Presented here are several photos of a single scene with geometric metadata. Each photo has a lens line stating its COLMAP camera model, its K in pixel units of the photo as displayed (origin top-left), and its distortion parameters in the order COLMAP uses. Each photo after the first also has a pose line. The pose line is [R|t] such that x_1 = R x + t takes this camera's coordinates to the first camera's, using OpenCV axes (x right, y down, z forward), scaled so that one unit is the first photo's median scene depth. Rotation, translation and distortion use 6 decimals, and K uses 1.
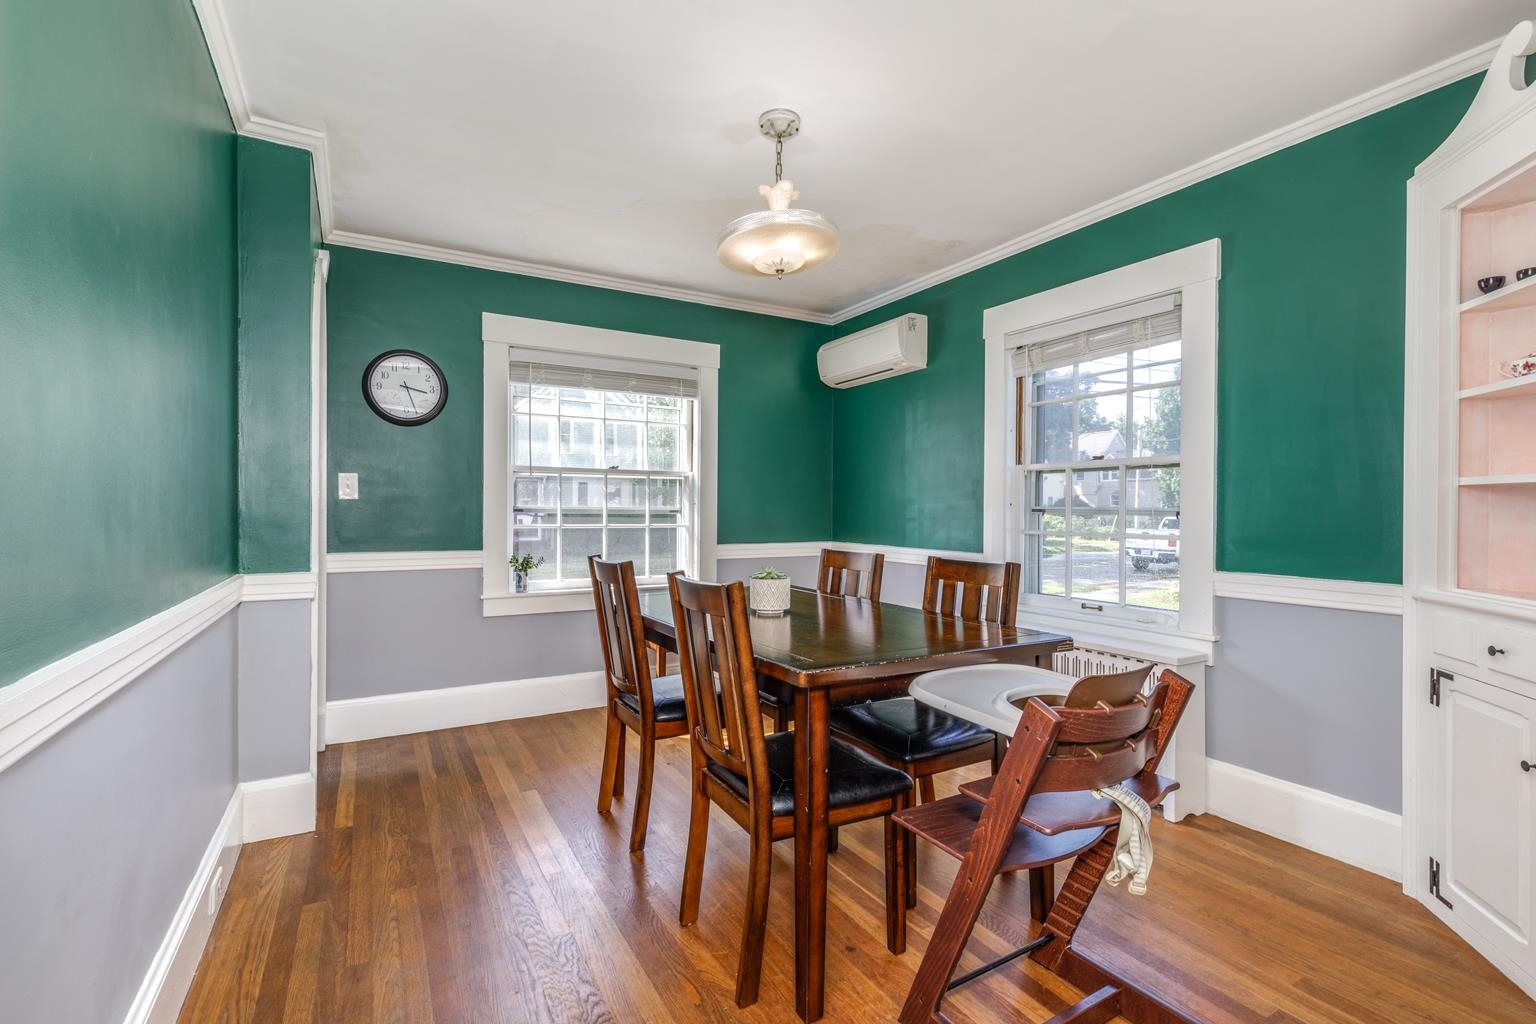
lens RADIAL K [[709.7, 0, 751.8], [0, 709.7, 520.9], [0, 0, 1]] dist [0.000886, -0.000266]
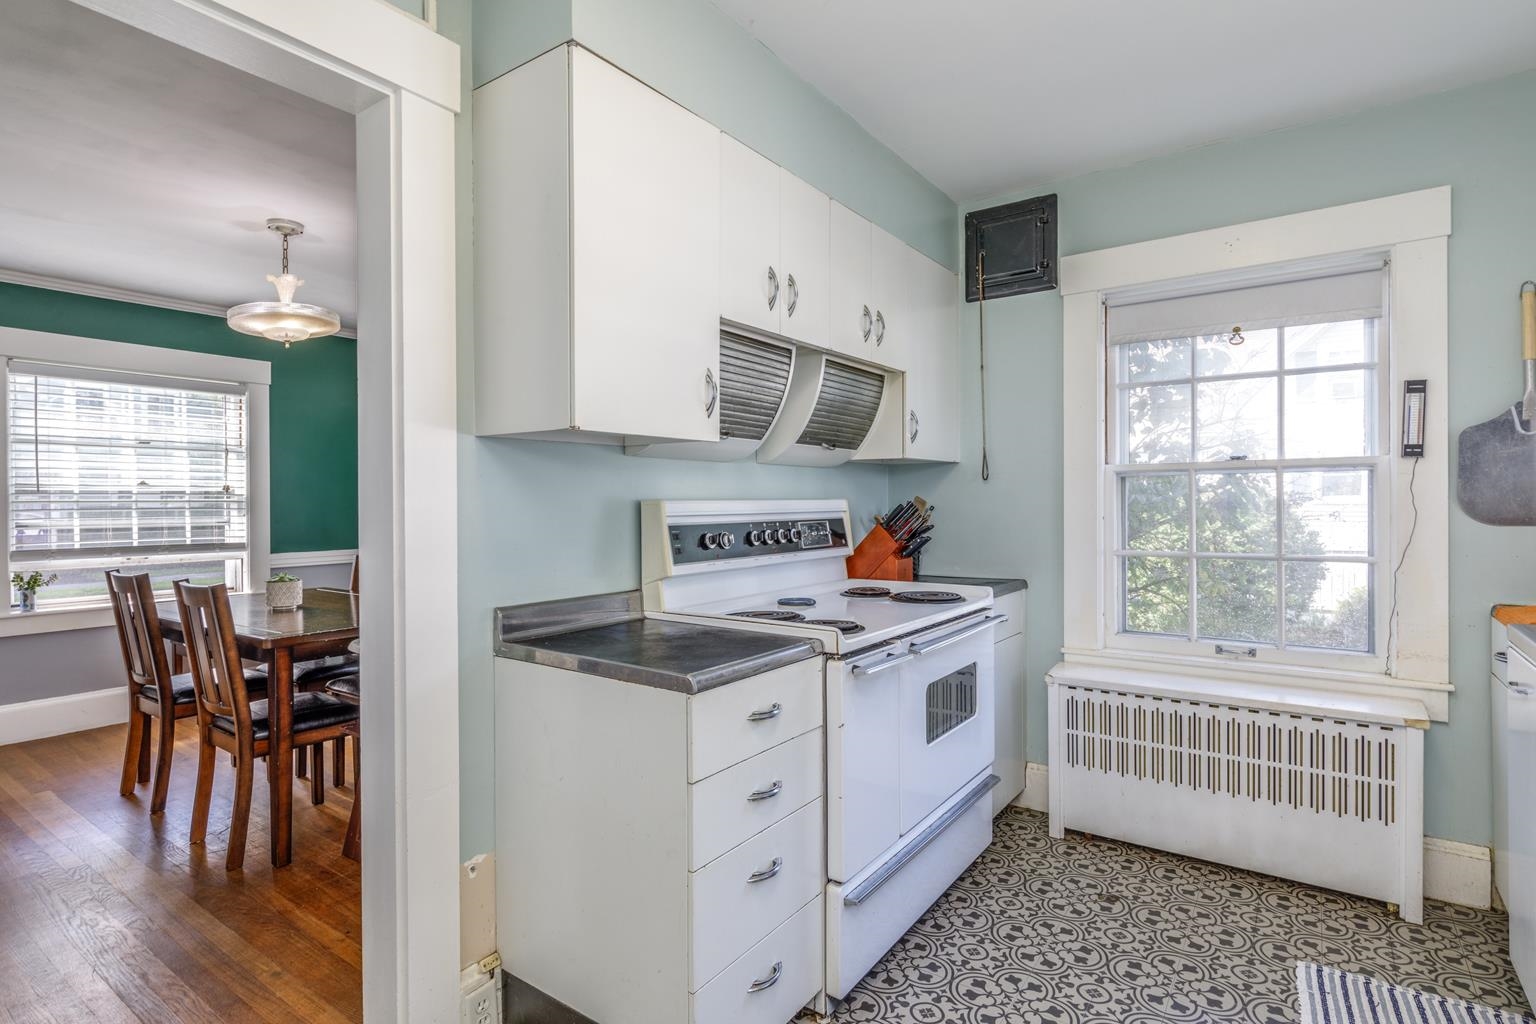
lens RADIAL K [[792.1, 0, 768.0], [0, 792.1, 512.0], [0, 0, 1]] dist [-0.002951, -0.001005]
pose [[0.901040, -0.016683, 0.433415, 0.186459], [0.017163, 0.999849, 0.002804, -0.032586], [-0.433397, 0.004912, 0.901190, -0.623301]]
